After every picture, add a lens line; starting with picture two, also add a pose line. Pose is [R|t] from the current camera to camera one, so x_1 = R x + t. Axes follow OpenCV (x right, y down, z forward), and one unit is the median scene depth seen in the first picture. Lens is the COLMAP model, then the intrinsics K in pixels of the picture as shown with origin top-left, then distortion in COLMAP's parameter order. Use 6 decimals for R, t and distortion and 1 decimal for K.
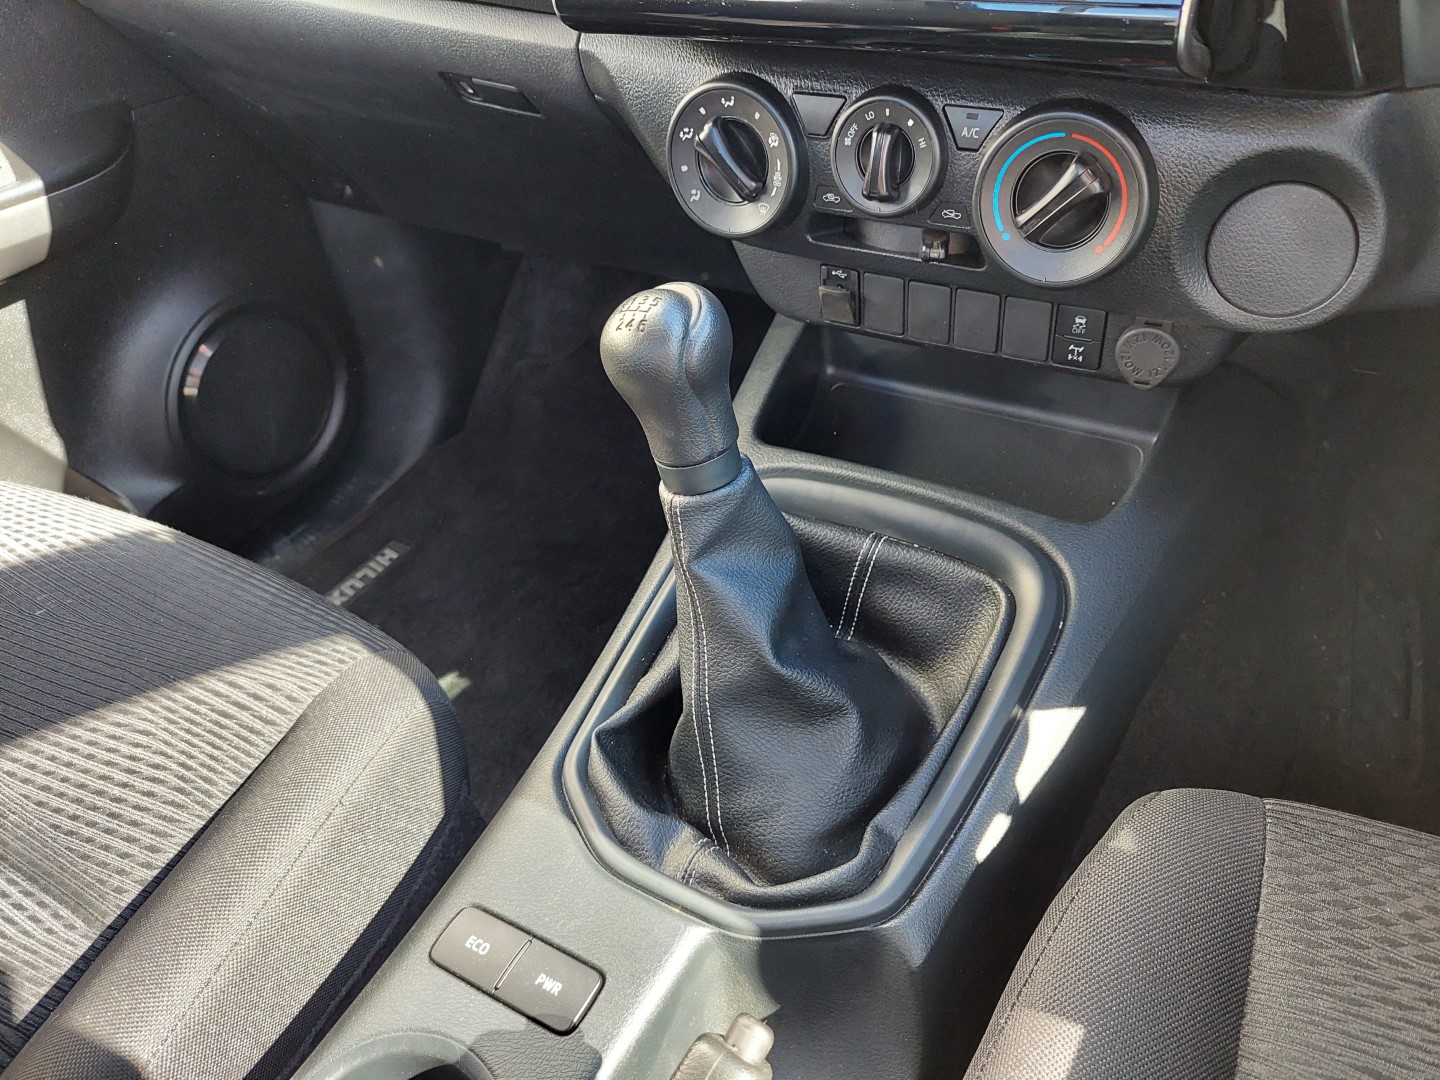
lens RADIAL K [[1087.8, 0, 717.7], [0, 1087.8, 542.8], [0, 0, 1]] dist [0.061442, -0.067151]
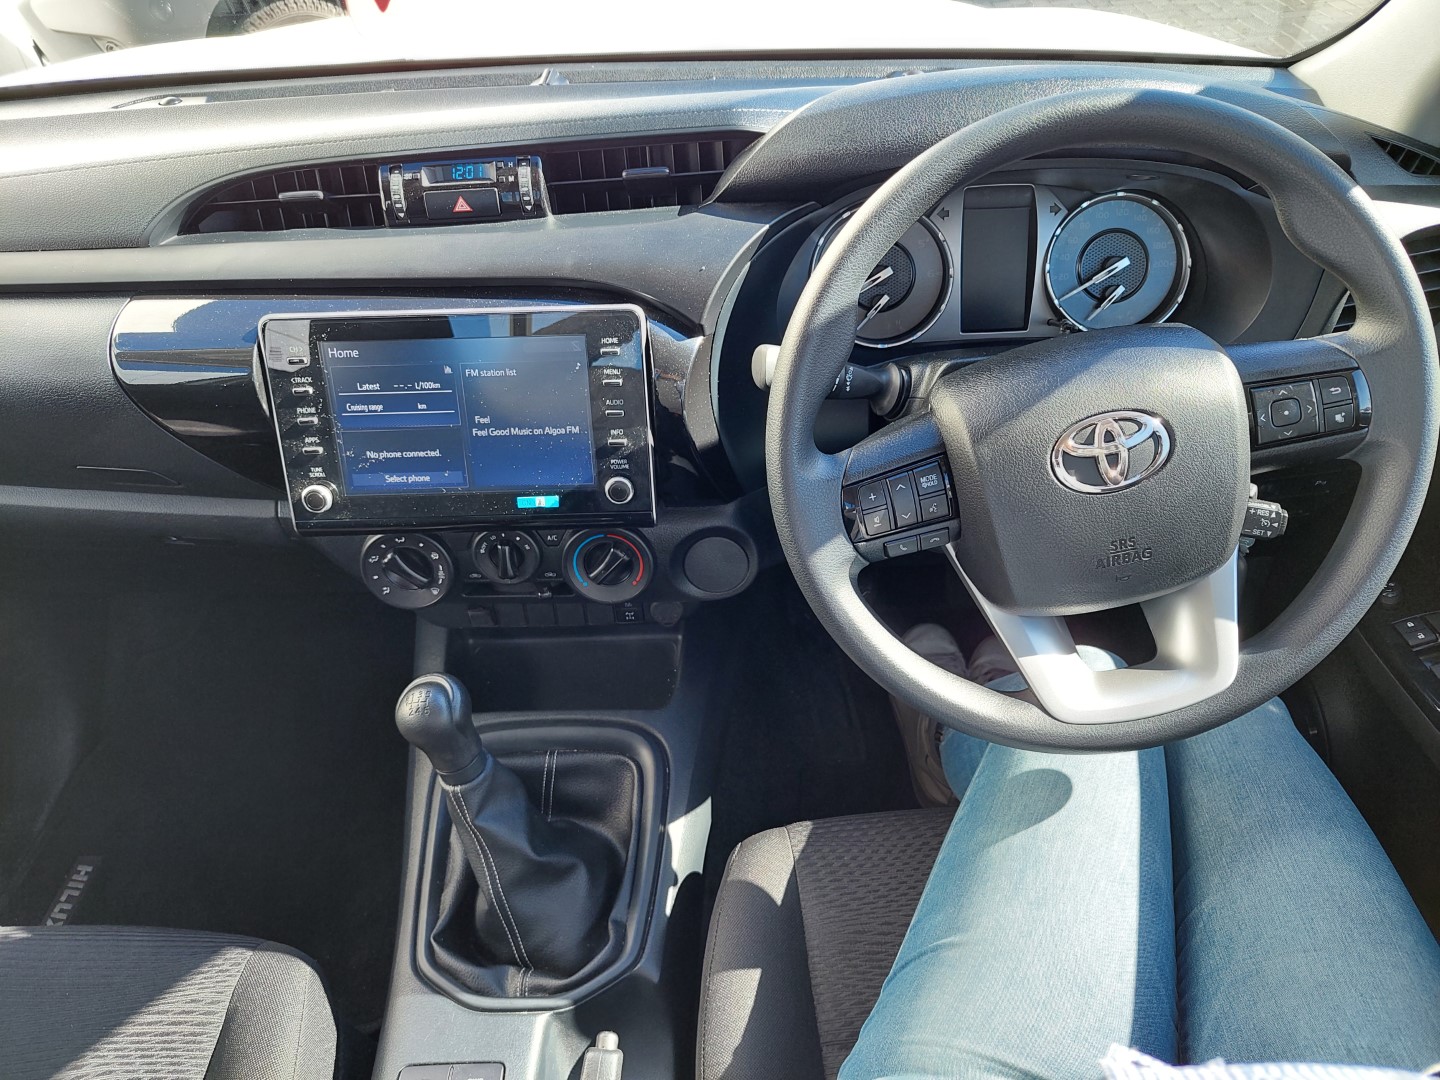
lens RADIAL K [[1081.7, 0, 779.4], [0, 1081.7, 540.3], [0, 0, 1]] dist [-0.000230, 0.005824]
pose [[0.845764, -0.251767, 0.470422, -0.295695], [0.279416, 0.960101, 0.011482, -0.278667], [-0.454544, 0.121733, 0.882367, -0.757884]]
